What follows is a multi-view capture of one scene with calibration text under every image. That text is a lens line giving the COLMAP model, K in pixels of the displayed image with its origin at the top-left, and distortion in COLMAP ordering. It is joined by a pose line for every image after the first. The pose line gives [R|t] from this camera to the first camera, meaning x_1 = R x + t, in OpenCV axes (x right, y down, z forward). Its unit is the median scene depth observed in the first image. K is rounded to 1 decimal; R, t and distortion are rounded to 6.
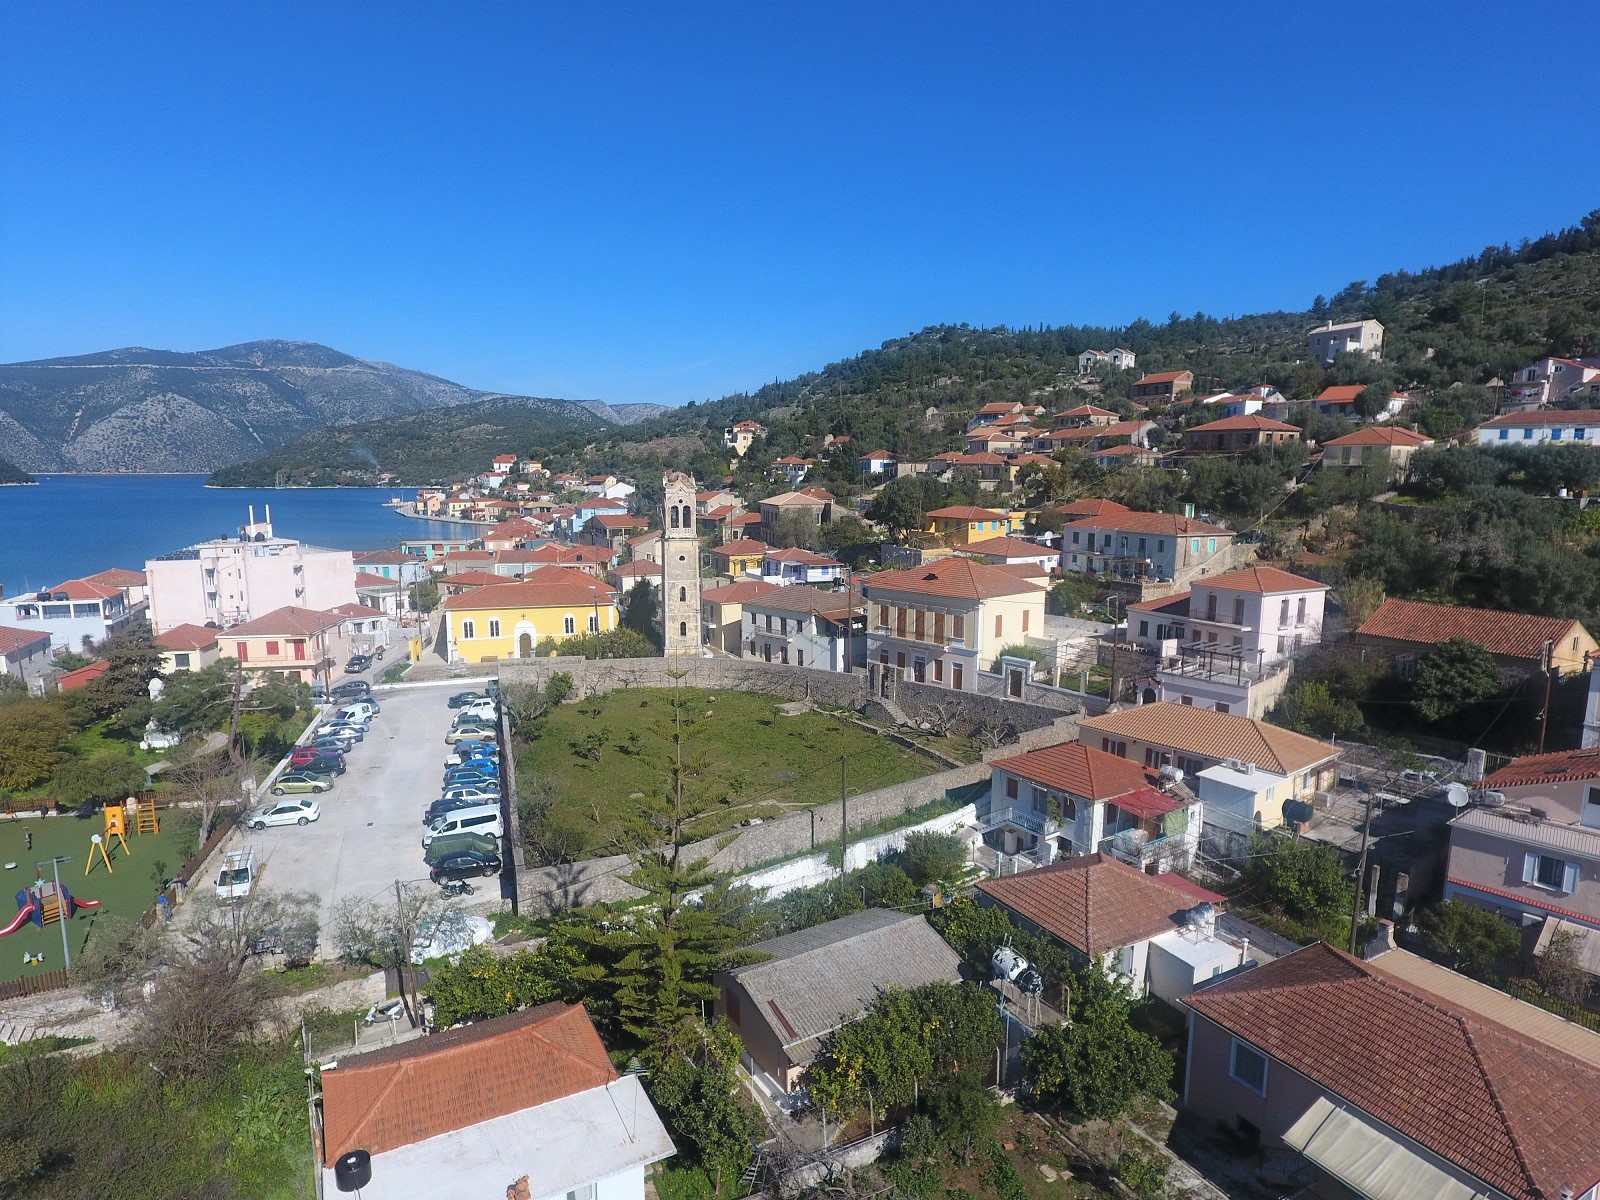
lens RADIAL K [[934.3, 0, 741.8], [0, 934.3, 608.2], [0, 0, 1]] dist [0.001717, 0.000533]
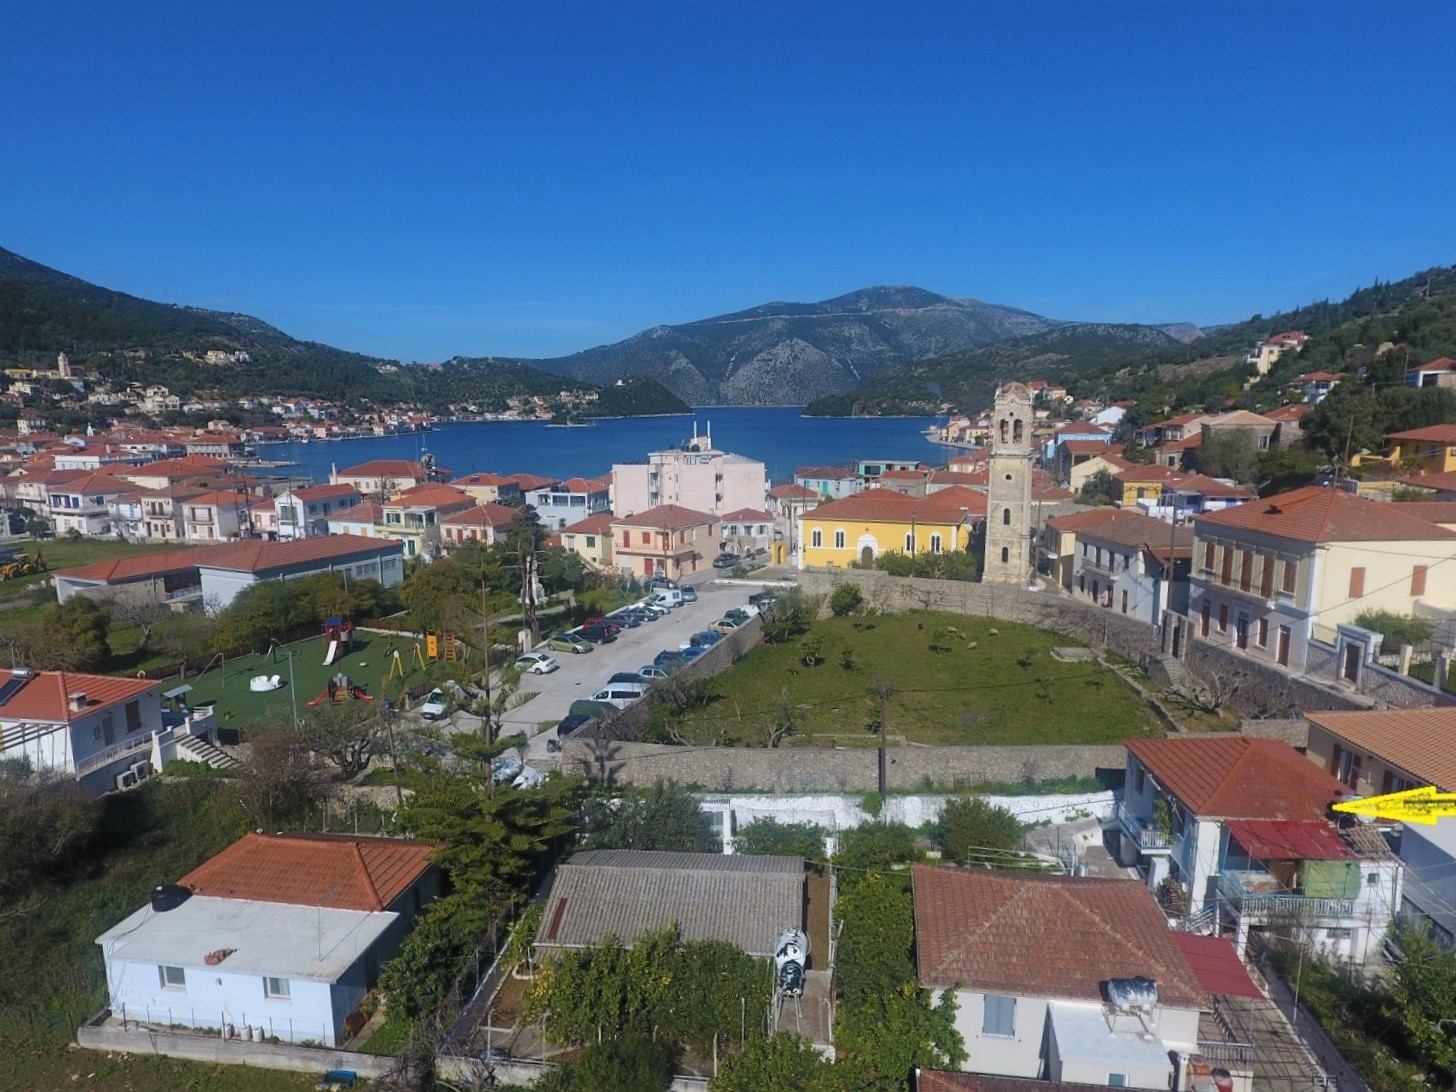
lens RADIAL K [[909.1, 0, 700.6], [0, 909.1, 546.8], [0, 0, 1]] dist [0.004418, -0.001616]
pose [[0.802549, 0.087267, -0.590170, 0.238400], [-0.080457, 0.996038, 0.037872, 0.004980], [0.591137, 0.017090, 0.806390, 0.116265]]
